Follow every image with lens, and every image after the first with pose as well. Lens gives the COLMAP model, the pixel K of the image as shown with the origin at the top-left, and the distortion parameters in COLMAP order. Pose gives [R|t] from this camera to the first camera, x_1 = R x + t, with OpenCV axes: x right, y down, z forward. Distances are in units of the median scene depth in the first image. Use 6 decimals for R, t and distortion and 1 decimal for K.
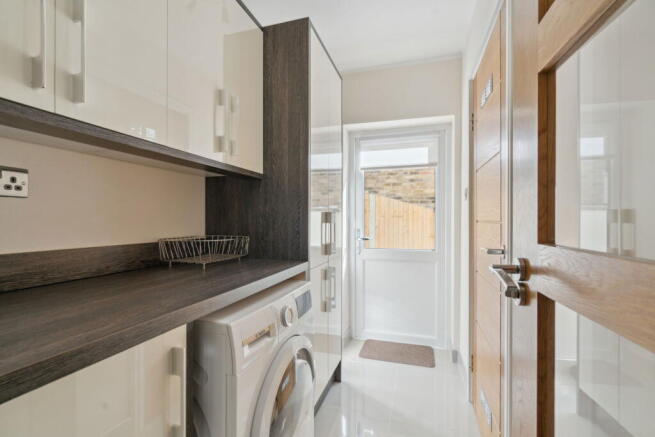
lens RADIAL K [[300.6, 0, 327.5], [0, 300.6, 218.5], [0, 0, 1]] dist [-0.000099, -0.000020]
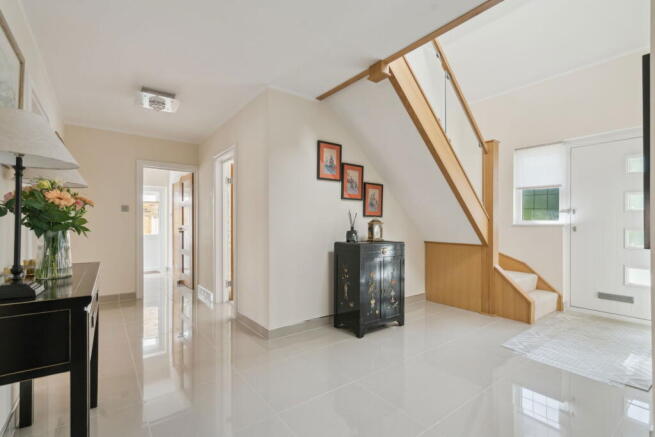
lens RADIAL K [[300.6, 0, 327.5], [0, 300.6, 218.5], [0, 0, 1]] dist [-0.000099, -0.000020]
pose [[0.592109, 0.001182, 0.805857, -1.047330], [0.005564, 0.999969, -0.005555, -0.019145], [-0.805838, 0.007773, 0.592084, -2.068420]]
